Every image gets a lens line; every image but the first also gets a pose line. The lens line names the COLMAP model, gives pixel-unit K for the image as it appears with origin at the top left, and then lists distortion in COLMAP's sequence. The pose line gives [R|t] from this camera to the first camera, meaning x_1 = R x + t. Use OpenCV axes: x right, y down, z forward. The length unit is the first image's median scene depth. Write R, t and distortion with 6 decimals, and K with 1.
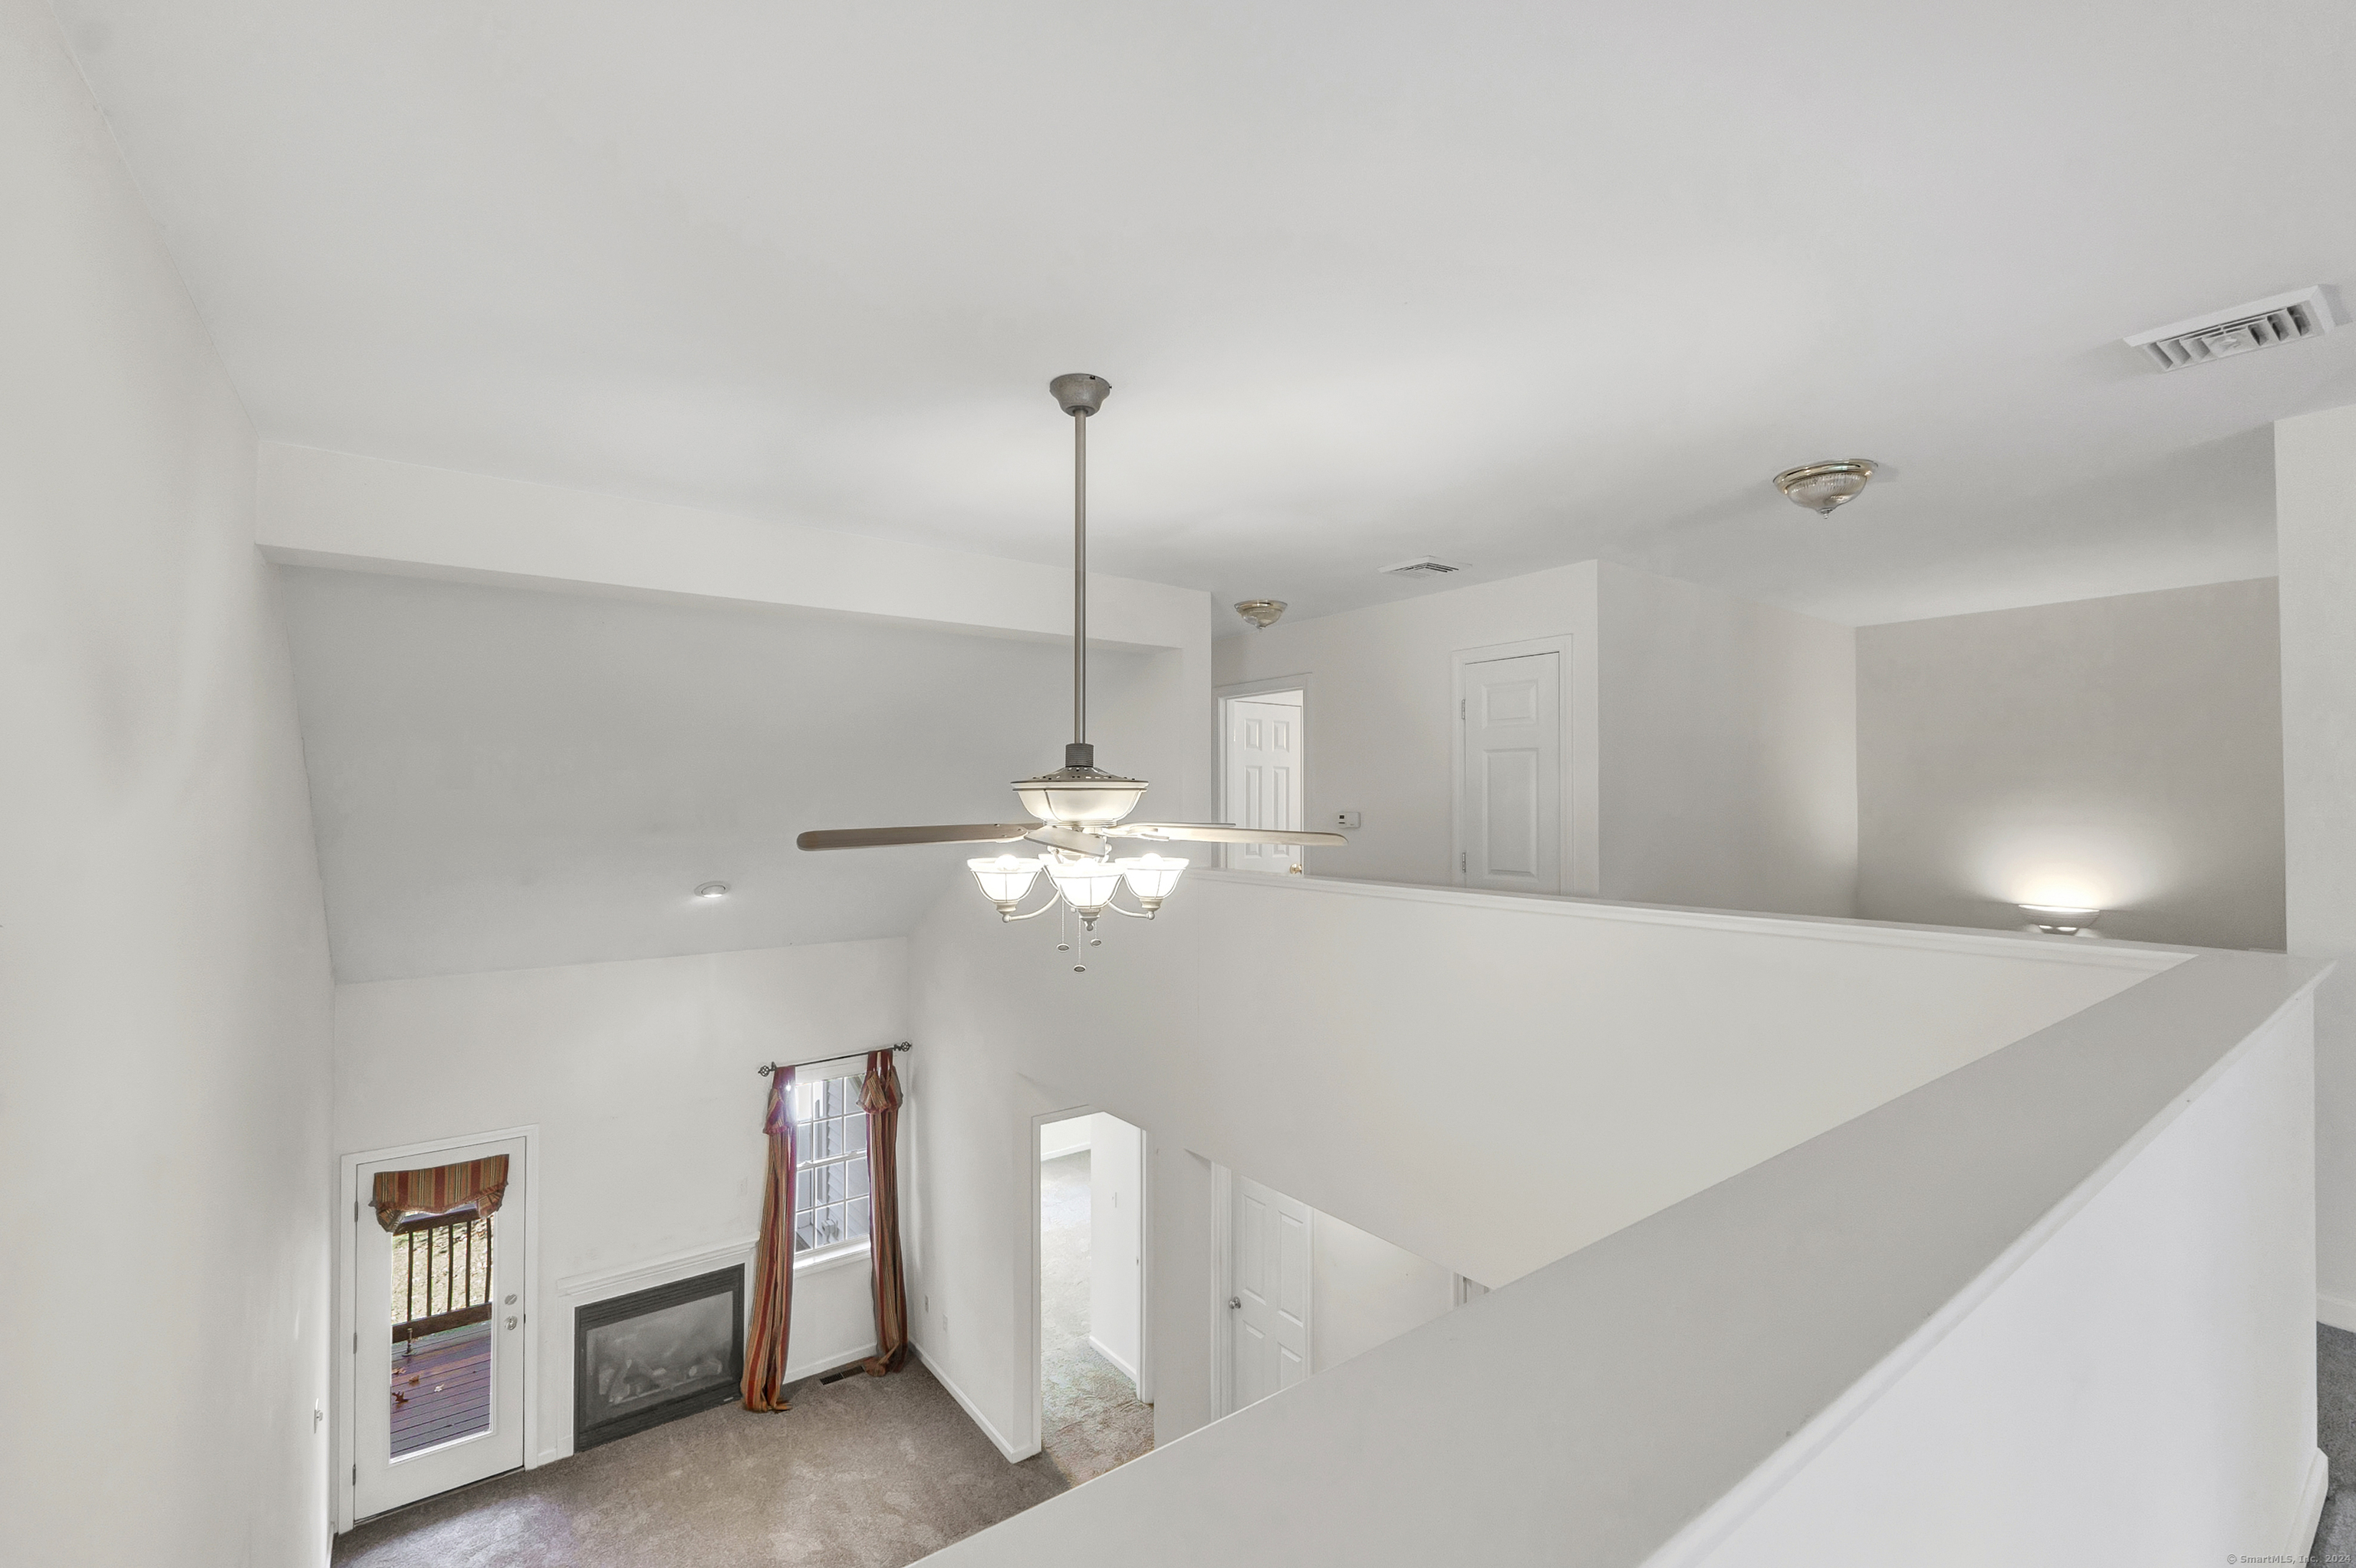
lens RADIAL K [[1008.7, 0, 1178.0], [0, 1008.7, 784.0], [0, 0, 1]] dist [-0.002958, -0.000713]
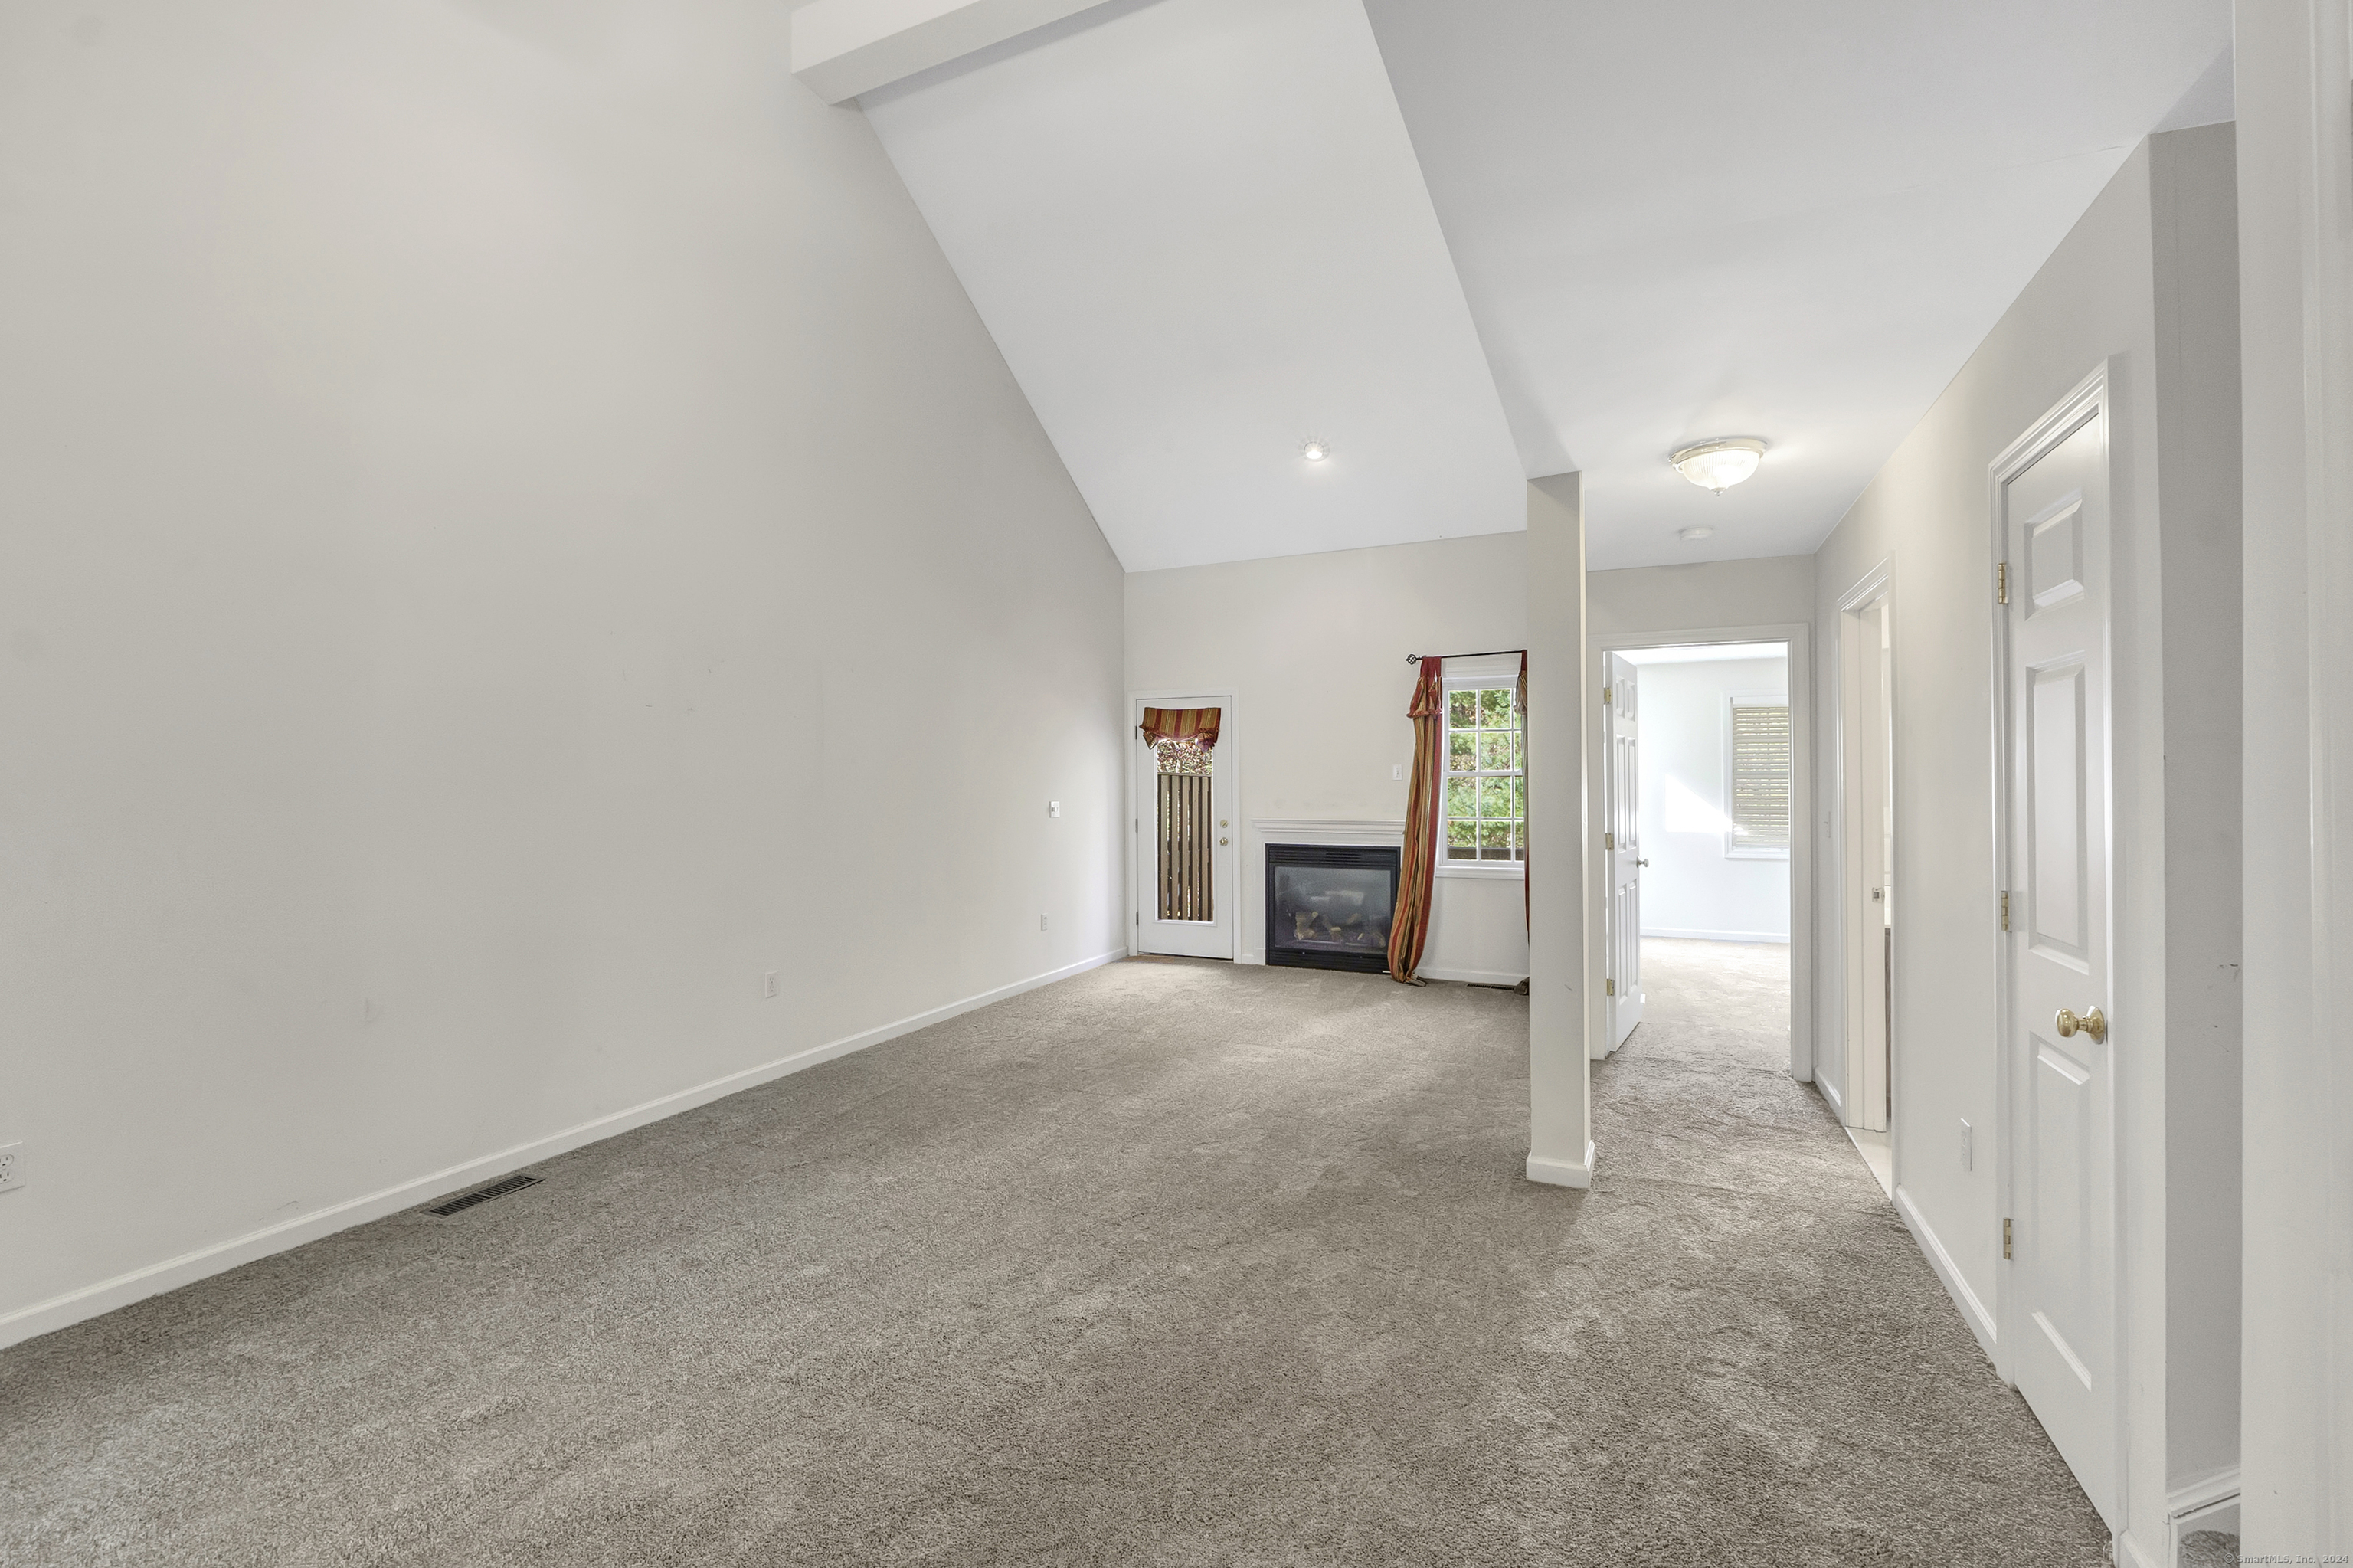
lens RADIAL K [[1007.5, 0, 1176.5], [0, 1007.5, 784.0], [0, 0, 1]] dist [-0.002958, -0.000713]
pose [[0.478062, 0.000814, -0.878326, 0.388823], [0.019372, 0.999747, 0.011471, 0.420098], [0.878112, -0.022499, 0.477925, 0.326732]]
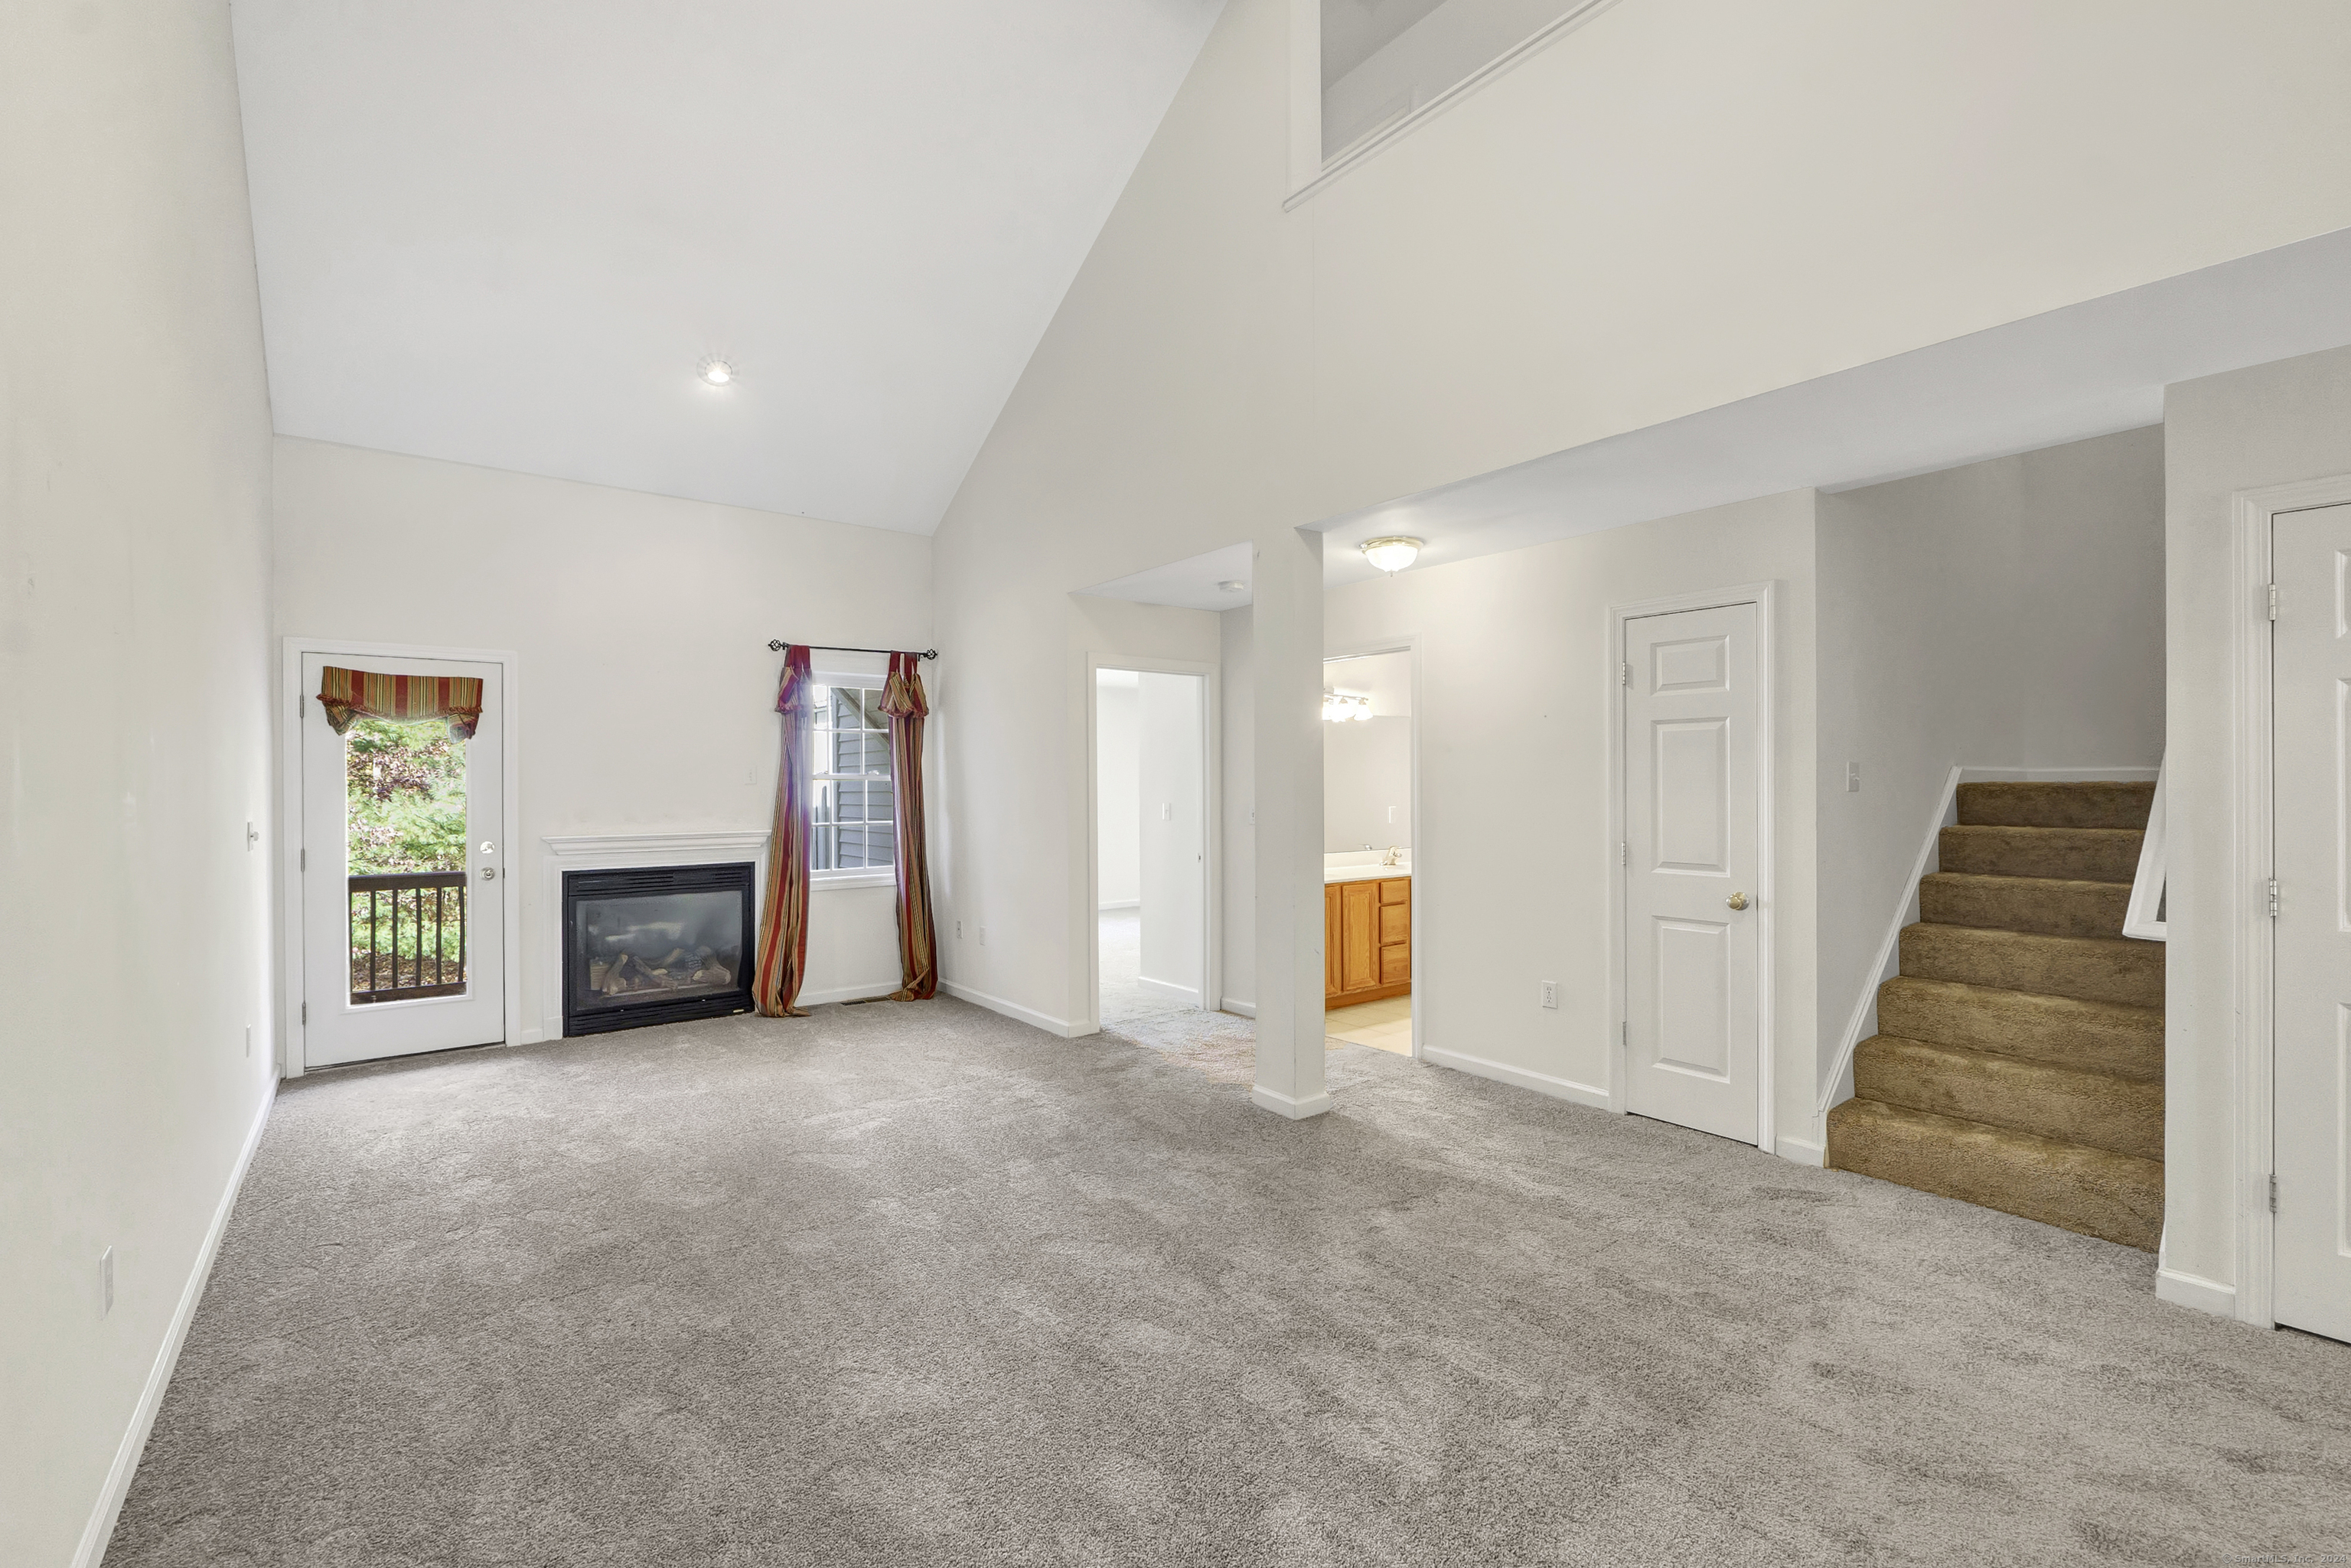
lens RADIAL K [[1012.5, 0, 1184.3], [0, 1012.5, 781.8], [0, 0, 1]] dist [-0.002674, -0.000298]
pose [[0.999722, -0.005001, 0.023059, -0.077470], [0.004585, 0.999827, 0.018035, 0.415650], [-0.023145, -0.017924, 0.999571, 0.109233]]
